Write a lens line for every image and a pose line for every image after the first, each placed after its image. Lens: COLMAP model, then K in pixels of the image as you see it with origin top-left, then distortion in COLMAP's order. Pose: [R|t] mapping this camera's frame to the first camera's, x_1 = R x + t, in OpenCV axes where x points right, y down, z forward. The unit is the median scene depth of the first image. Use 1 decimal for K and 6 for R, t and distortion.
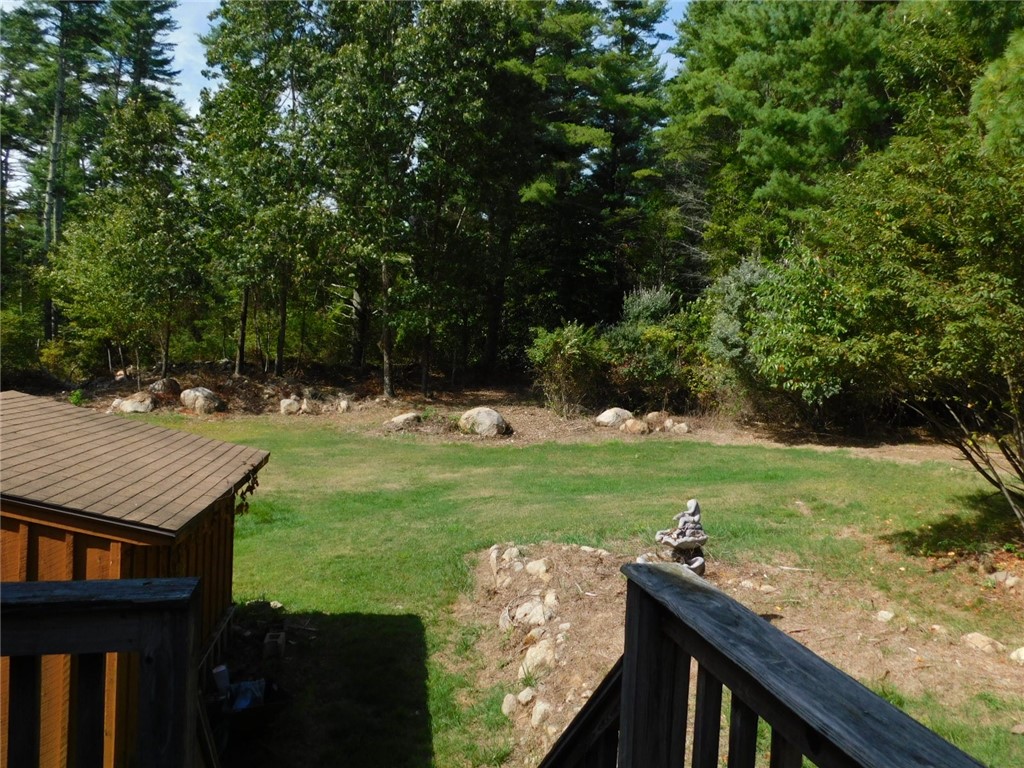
lens RADIAL K [[809.1, 0, 512.0], [0, 809.1, 384.0], [0, 0, 1]] dist [-0.010149, 0.001891]
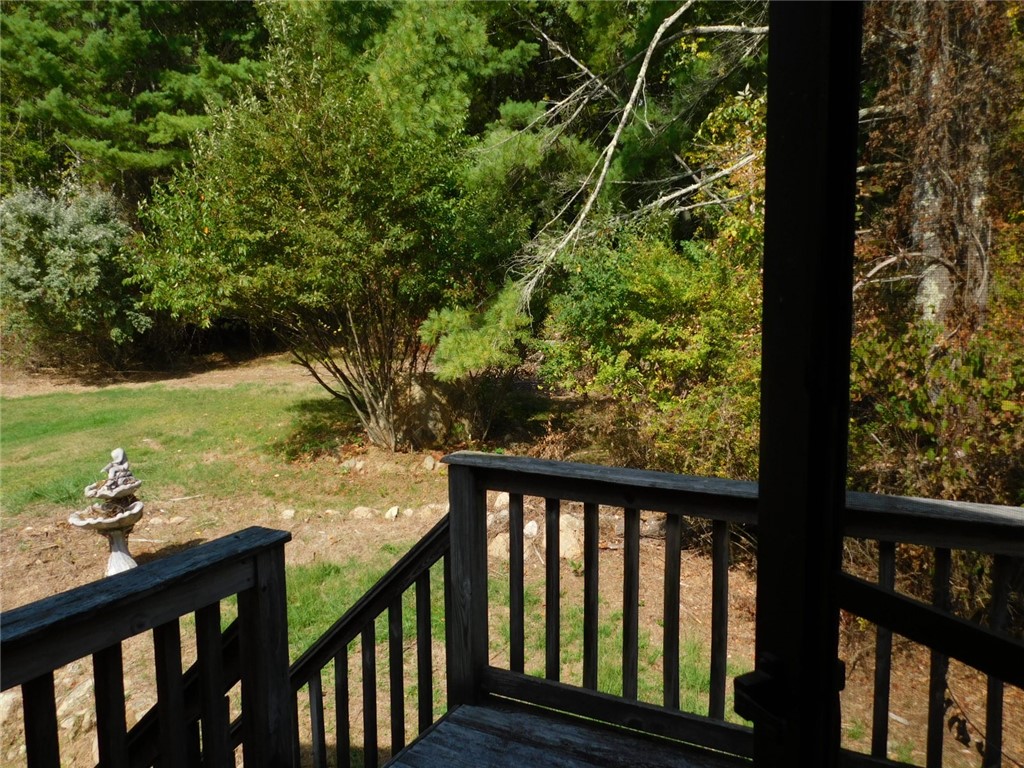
lens RADIAL K [[809.1, 0, 512.0], [0, 809.1, 384.0], [0, 0, 1]] dist [-0.010149, 0.001891]
pose [[0.651090, -0.136562, 0.746614, -0.183661], [0.072955, 0.990386, 0.117529, -0.017969], [-0.755486, -0.022053, 0.654794, -0.024750]]
